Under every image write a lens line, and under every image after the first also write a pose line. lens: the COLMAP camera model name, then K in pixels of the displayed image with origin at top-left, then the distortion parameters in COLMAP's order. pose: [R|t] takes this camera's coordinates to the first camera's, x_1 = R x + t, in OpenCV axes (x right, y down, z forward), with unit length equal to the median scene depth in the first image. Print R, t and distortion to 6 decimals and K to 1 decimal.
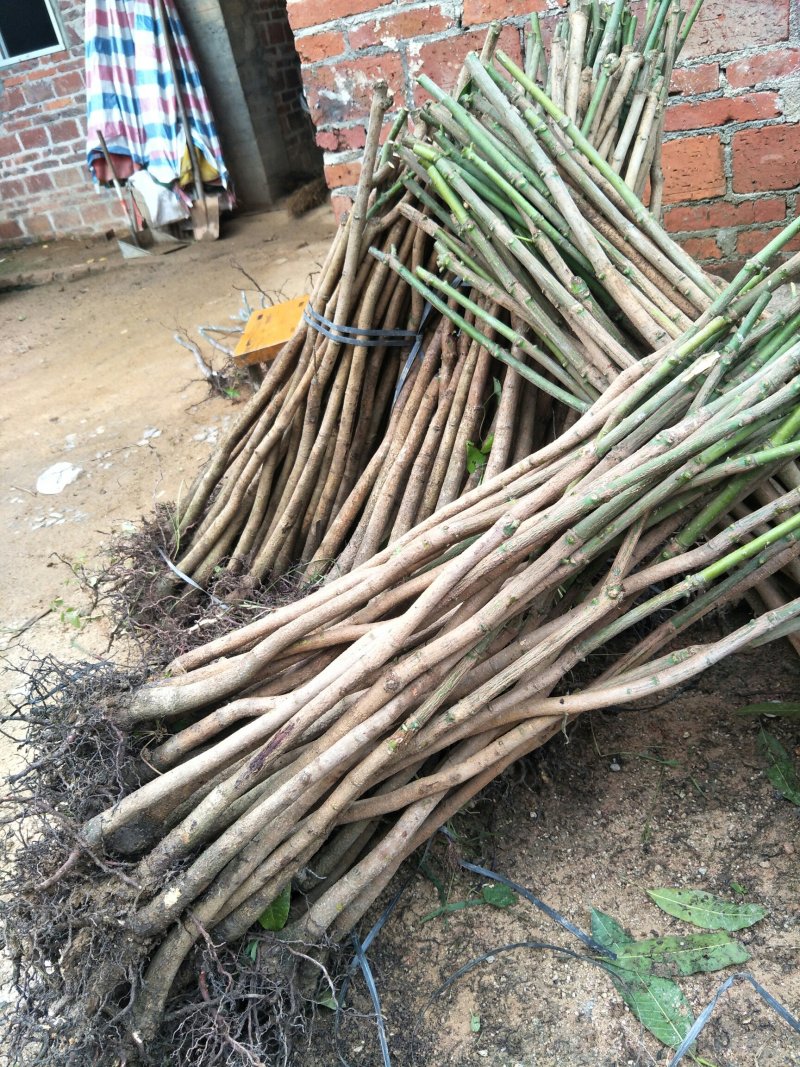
lens RADIAL K [[923.0, 0, 400.0], [0, 923.0, 533.5], [0, 0, 1]] dist [-0.028100, 0.000690]
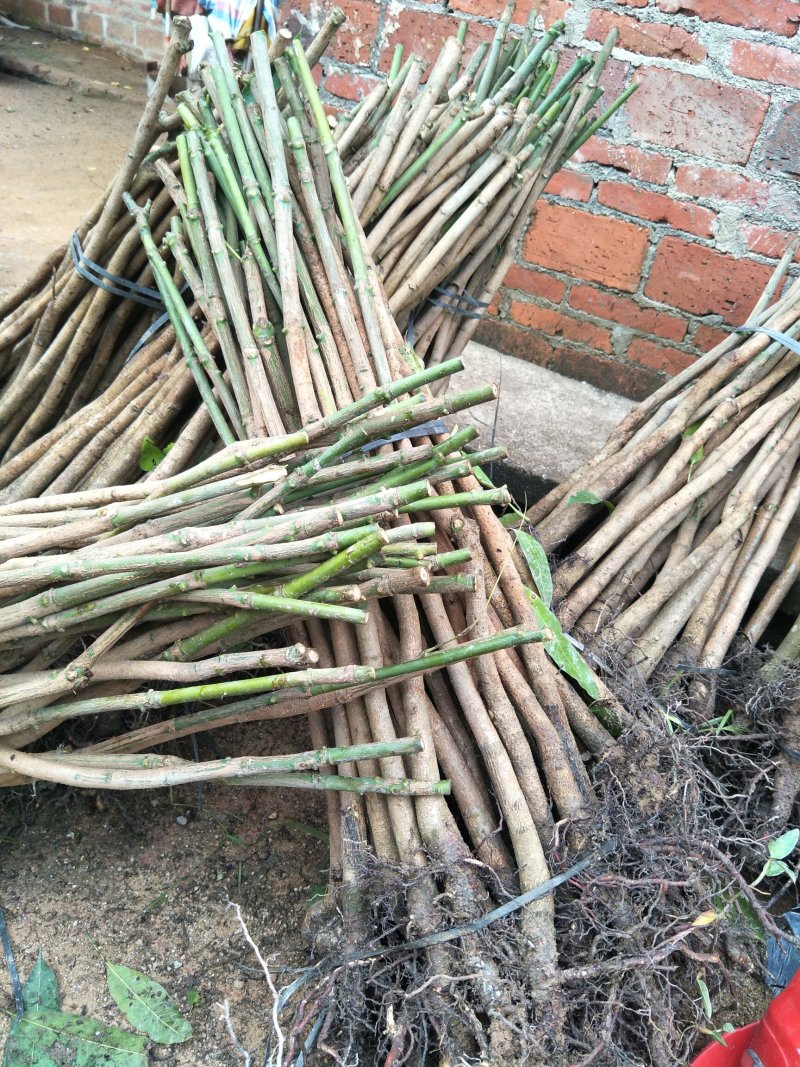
lens RADIAL K [[923.0, 0, 400.0], [0, 923.0, 533.5], [0, 0, 1]] dist [-0.028100, 0.000690]
pose [[0.918514, 0.390200, 0.063840, 0.283177], [-0.393312, 0.918227, 0.046531, -0.153562], [-0.040463, -0.067848, 0.996875, 0.084882]]
